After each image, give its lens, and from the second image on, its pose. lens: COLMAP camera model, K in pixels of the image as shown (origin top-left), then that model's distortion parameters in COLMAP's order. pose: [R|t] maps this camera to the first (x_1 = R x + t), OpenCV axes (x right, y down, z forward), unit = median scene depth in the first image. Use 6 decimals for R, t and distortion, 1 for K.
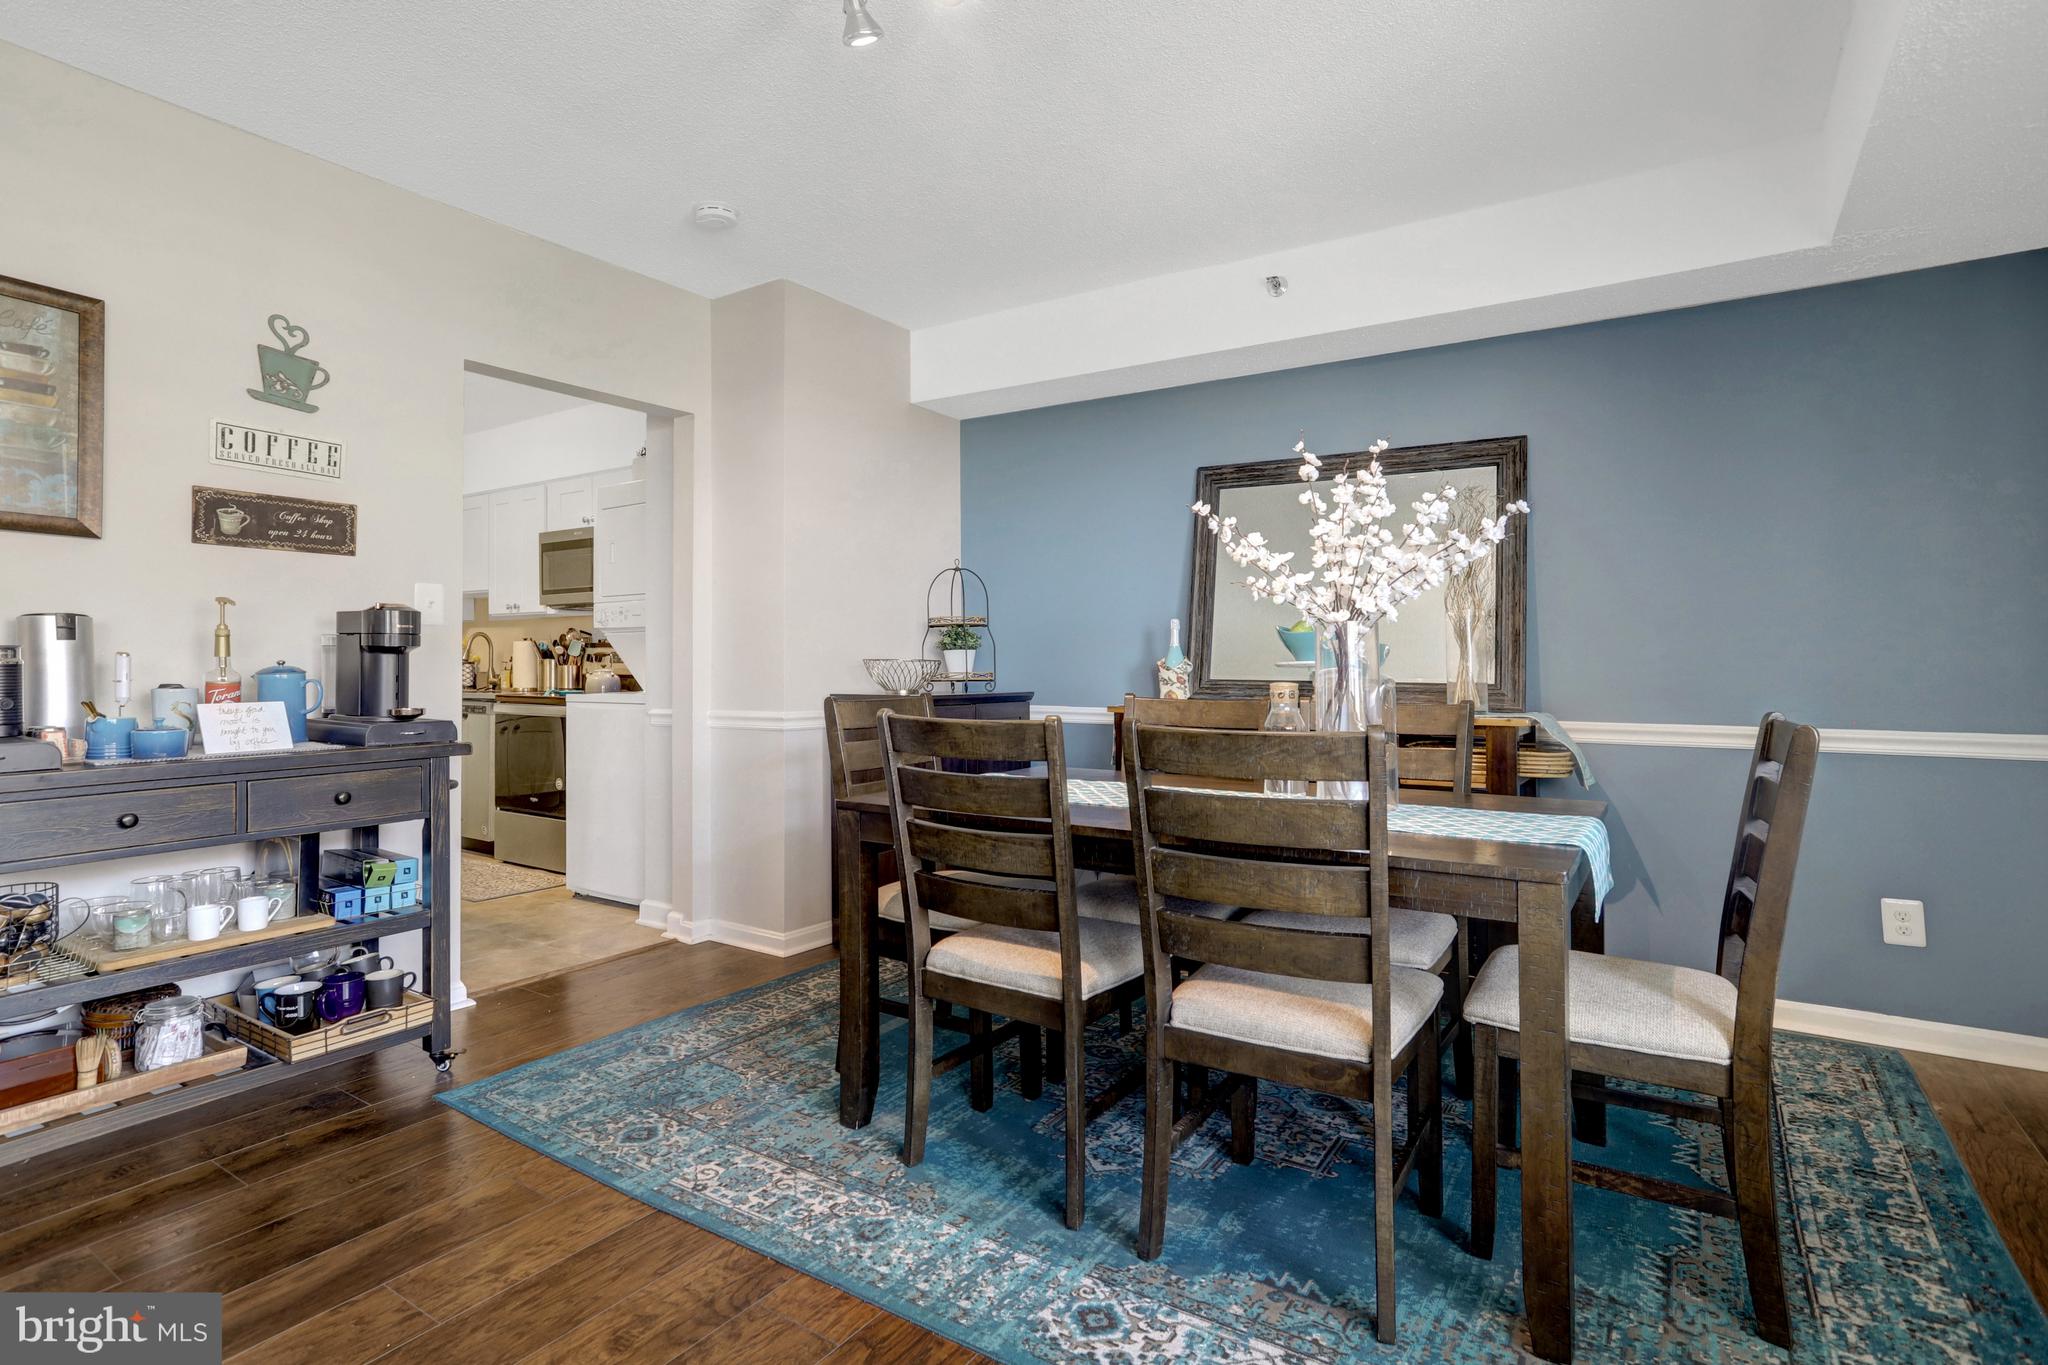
lens RADIAL K [[1006.0, 0, 1024.9], [0, 1006.0, 662.5], [0, 0, 1]] dist [-0.038683, 0.029595]
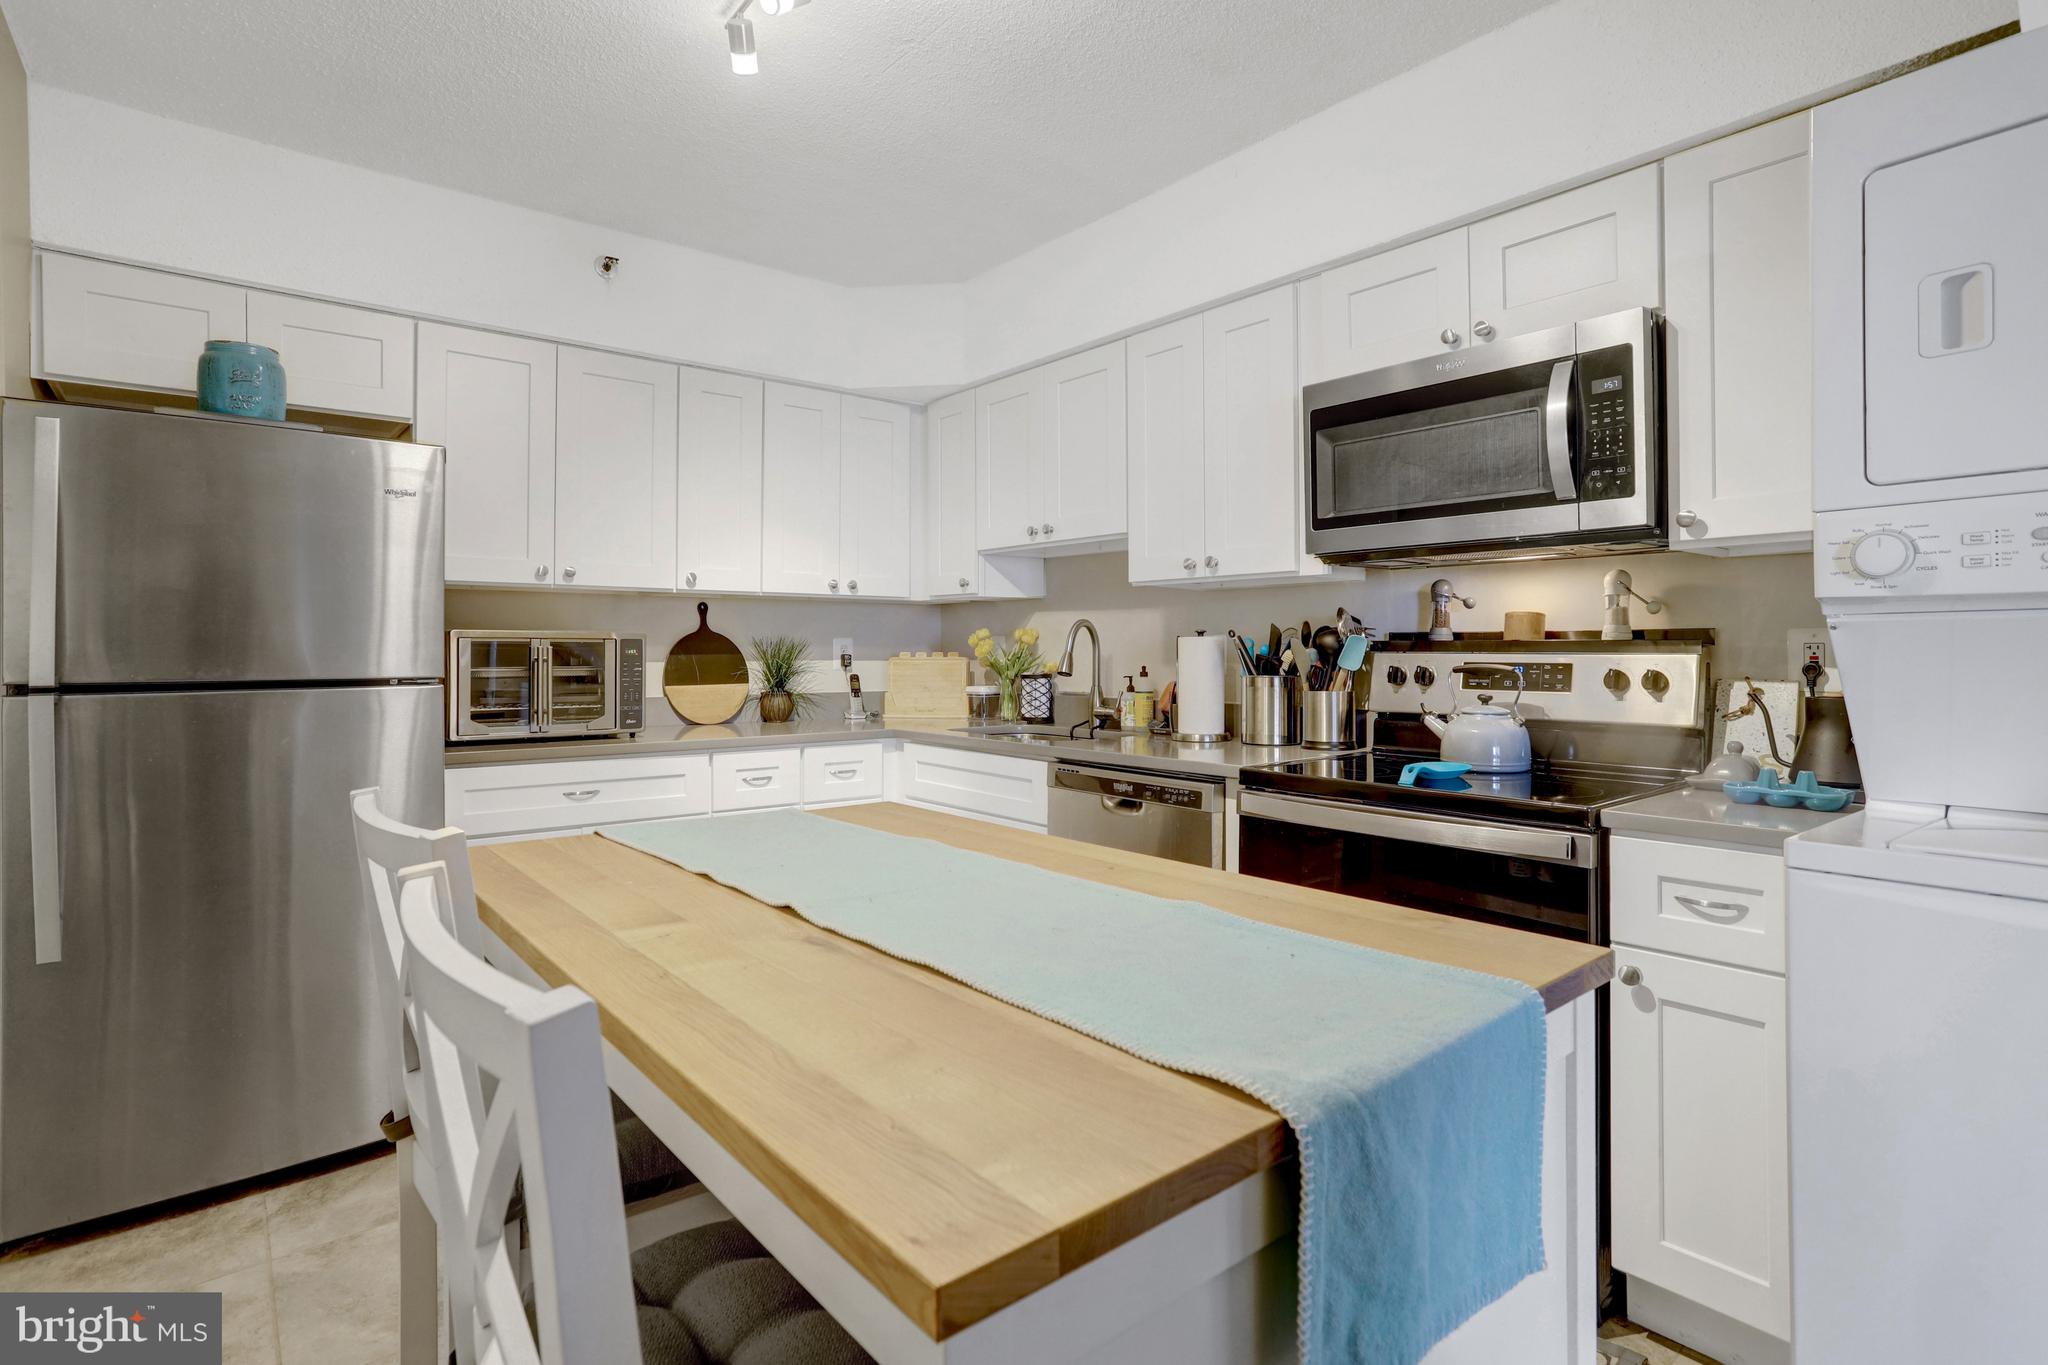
lens RADIAL K [[1015.6, 0, 1016.5], [0, 1015.6, 651.0], [0, 0, 1]] dist [-0.049392, 0.035046]
pose [[0.951998, -0.001774, -0.306099, -0.711625], [0.002103, 0.999998, 0.000747, -0.024973], [0.306097, -0.001355, 0.951999, 0.829244]]
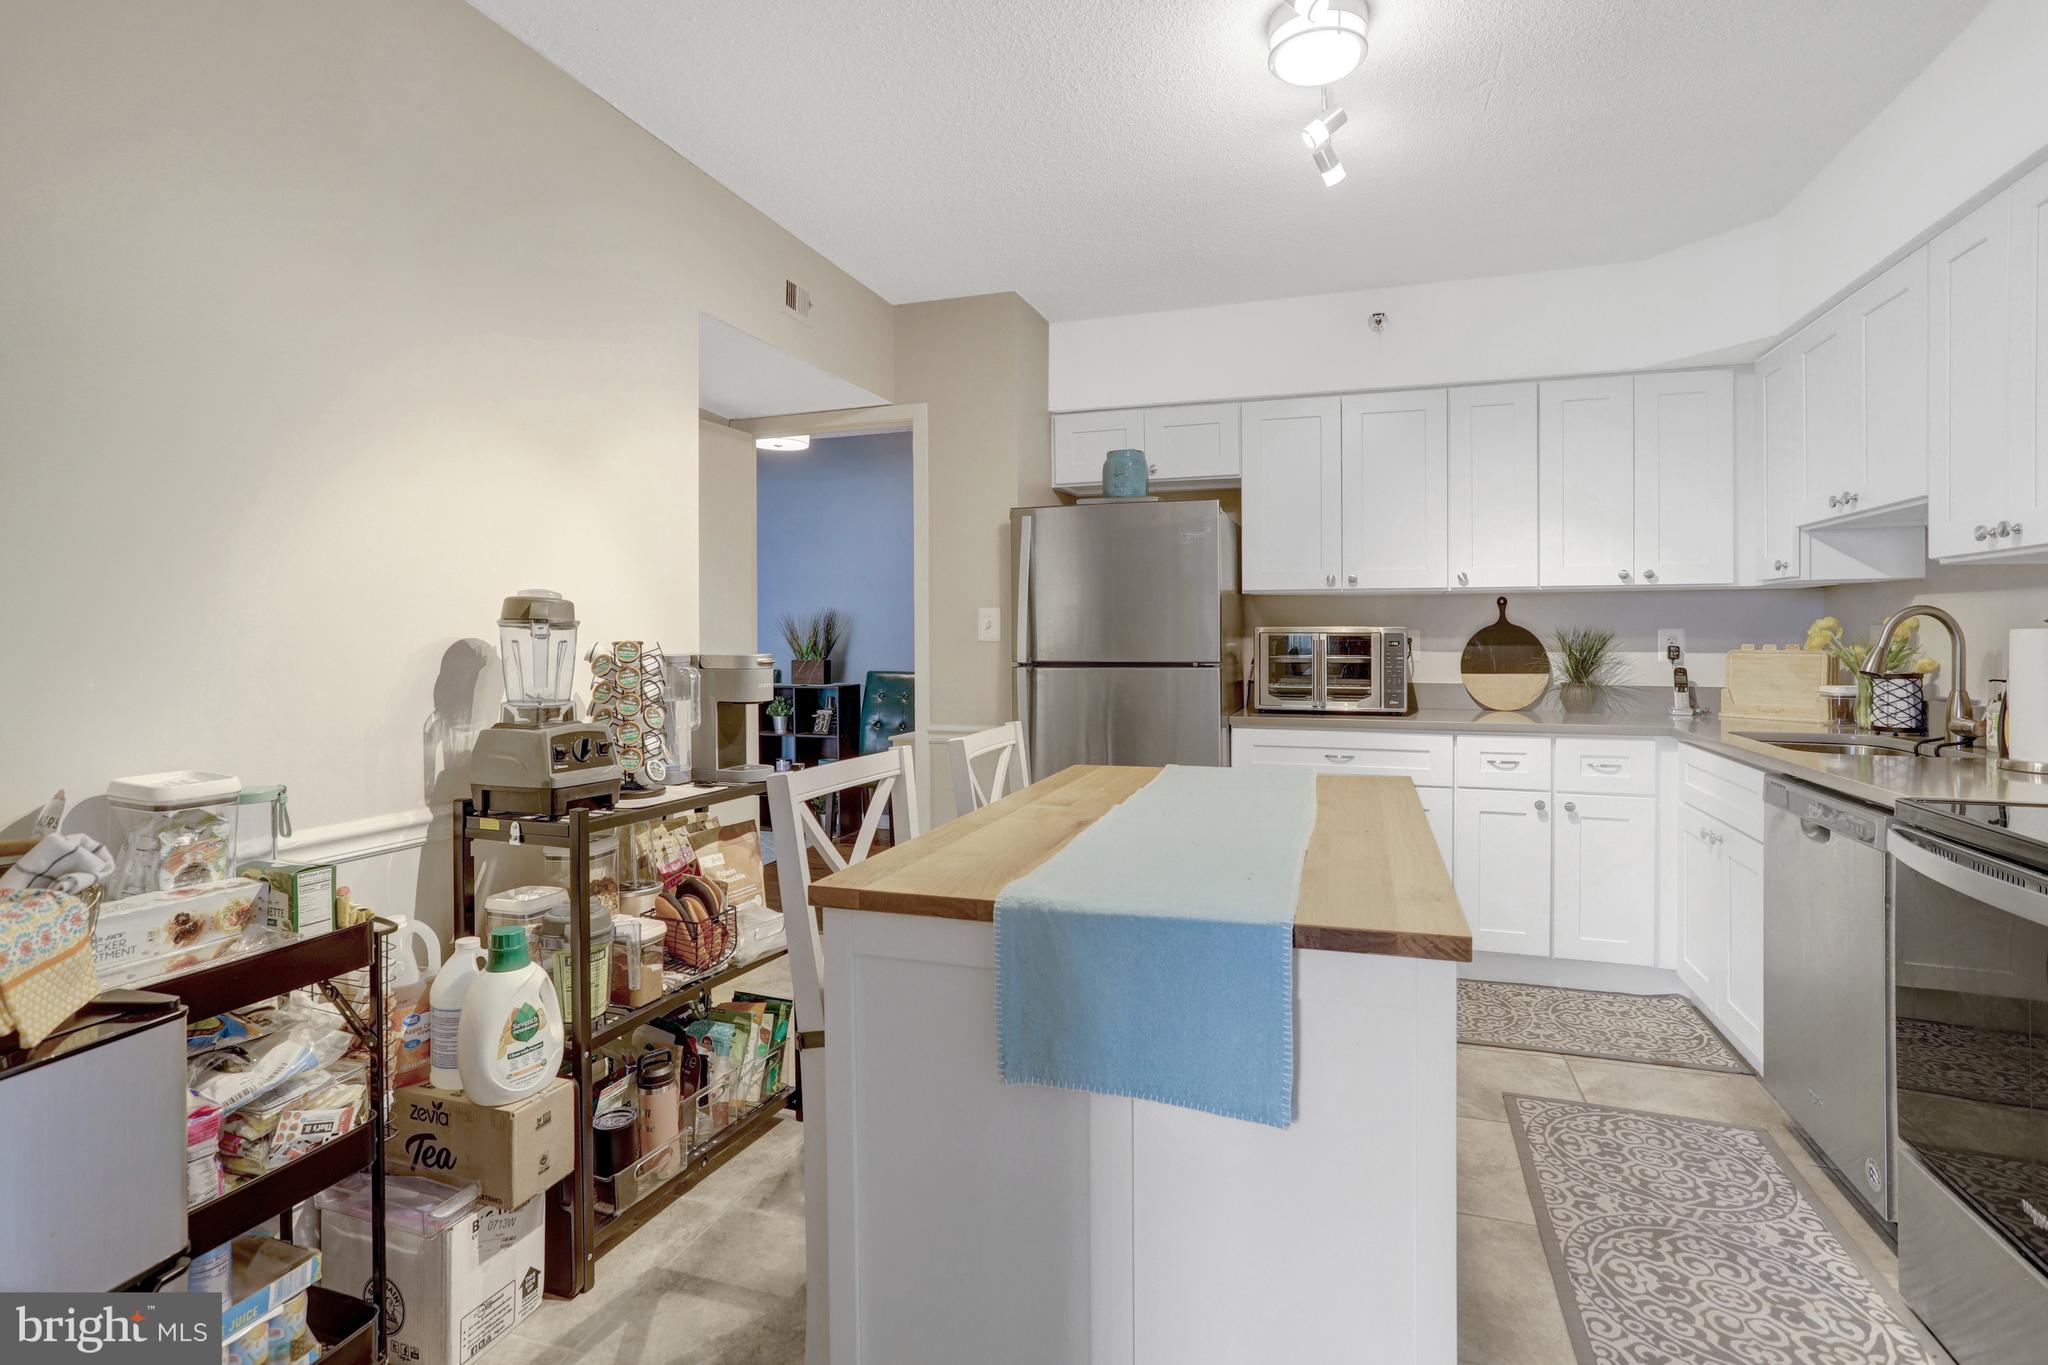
lens RADIAL K [[1015.9, 0, 1033.0], [0, 1015.9, 642.3], [0, 0, 1]] dist [-0.027348, 0.030658]
pose [[0.257410, 0.004900, -0.966290, -0.408978], [0.003277, 0.999977, 0.005943, -0.032531], [0.966297, -0.004696, 0.257388, 0.926117]]
